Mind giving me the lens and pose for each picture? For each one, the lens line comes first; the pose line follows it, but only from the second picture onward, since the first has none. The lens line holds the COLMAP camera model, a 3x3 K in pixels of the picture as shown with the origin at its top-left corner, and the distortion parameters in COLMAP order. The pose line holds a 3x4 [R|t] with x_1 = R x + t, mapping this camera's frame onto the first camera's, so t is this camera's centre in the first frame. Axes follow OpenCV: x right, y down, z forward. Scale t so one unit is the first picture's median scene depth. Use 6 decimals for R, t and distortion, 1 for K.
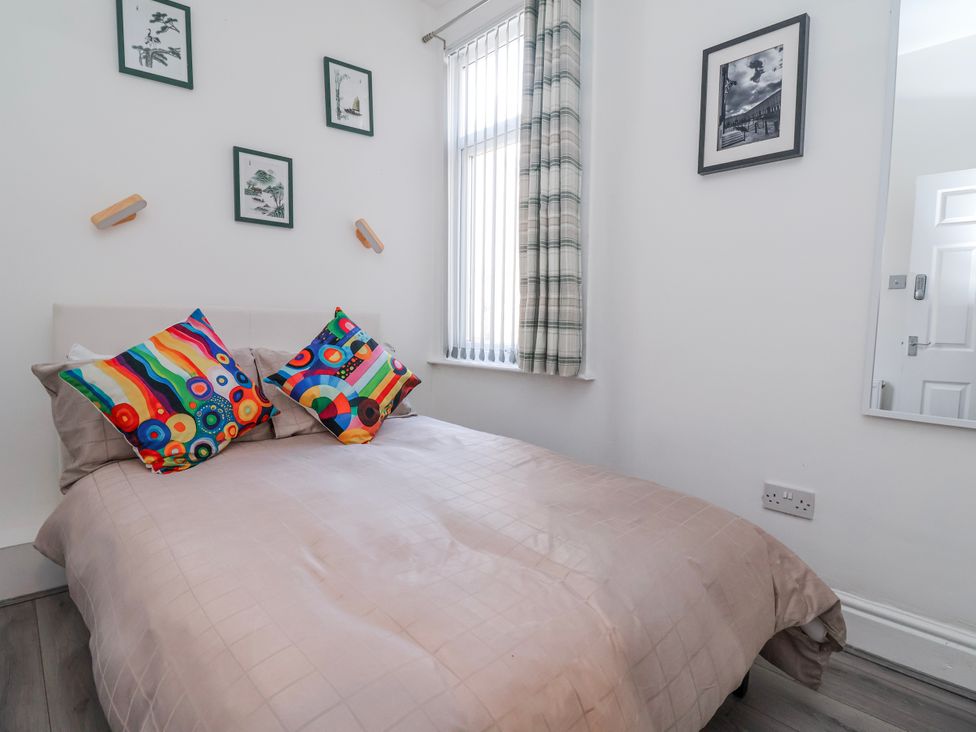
lens RADIAL K [[510.1, 0, 487.1], [0, 510.1, 364.8], [0, 0, 1]] dist [0.000771, -0.014210]
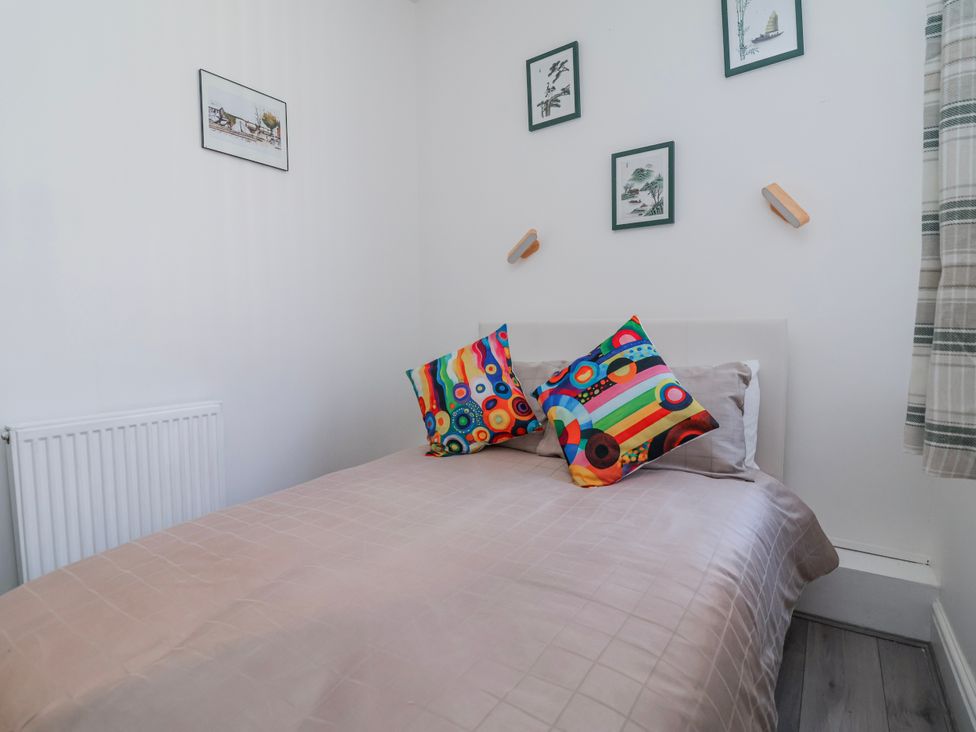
lens RADIAL K [[510.1, 0, 487.1], [0, 510.1, 364.8], [0, 0, 1]] dist [0.000771, -0.014210]
pose [[0.215729, 0.052897, -0.975019, 0.491125], [-0.068485, 0.996892, 0.038931, -0.056276], [0.974049, 0.058375, 0.218681, 0.663742]]
